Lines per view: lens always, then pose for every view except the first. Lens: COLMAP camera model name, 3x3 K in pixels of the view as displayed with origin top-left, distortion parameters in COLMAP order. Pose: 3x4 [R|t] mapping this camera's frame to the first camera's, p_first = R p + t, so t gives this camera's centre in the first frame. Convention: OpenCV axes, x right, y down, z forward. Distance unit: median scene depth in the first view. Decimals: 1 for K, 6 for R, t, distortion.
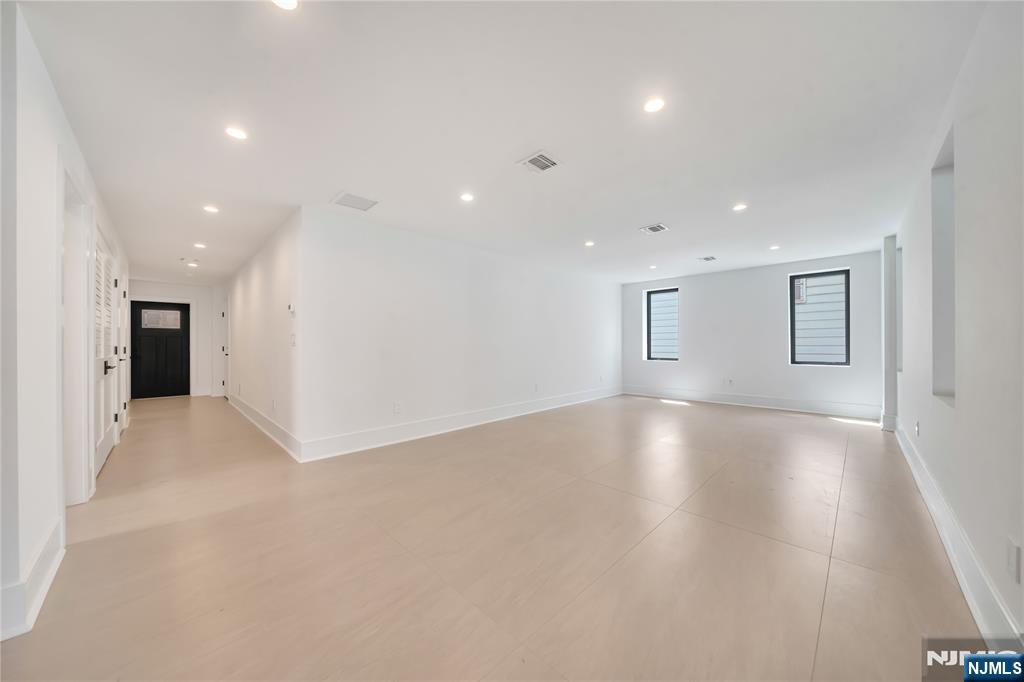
lens RADIAL K [[353.5, 0, 514.1], [0, 353.5, 339.5], [0, 0, 1]] dist [-0.000054, 0.000049]
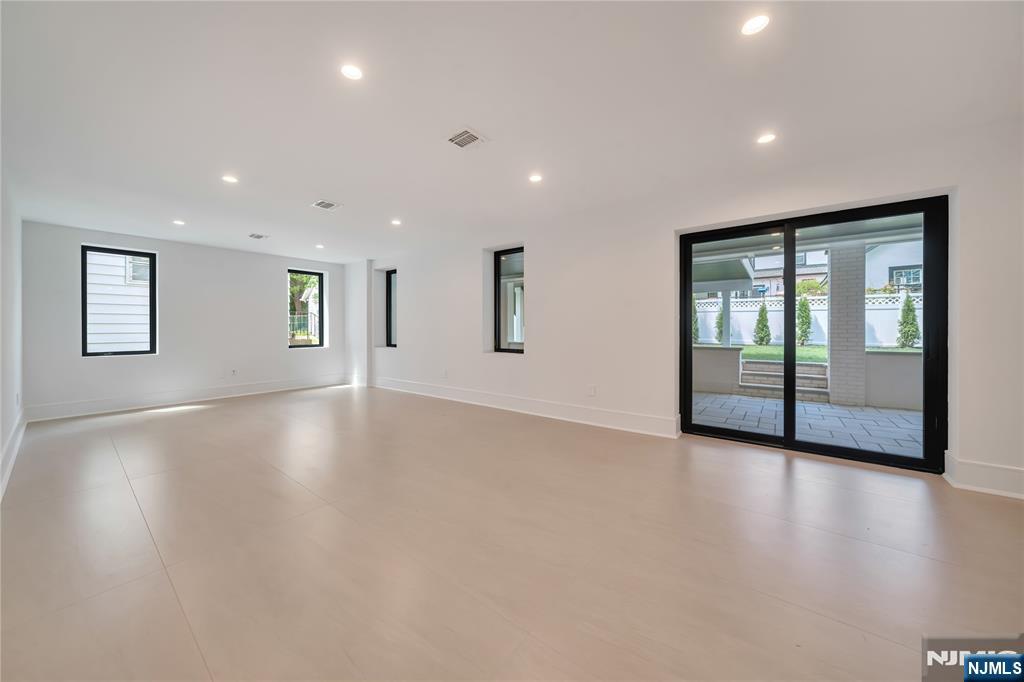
lens RADIAL K [[353.5, 0, 514.1], [0, 353.5, 339.5], [0, 0, 1]] dist [-0.000054, 0.000049]
pose [[-0.115777, -0.033795, 0.992700, -0.187939], [-0.002948, 0.999428, 0.033681, 0.001037], [-0.993271, 0.000973, -0.115811, 0.199255]]
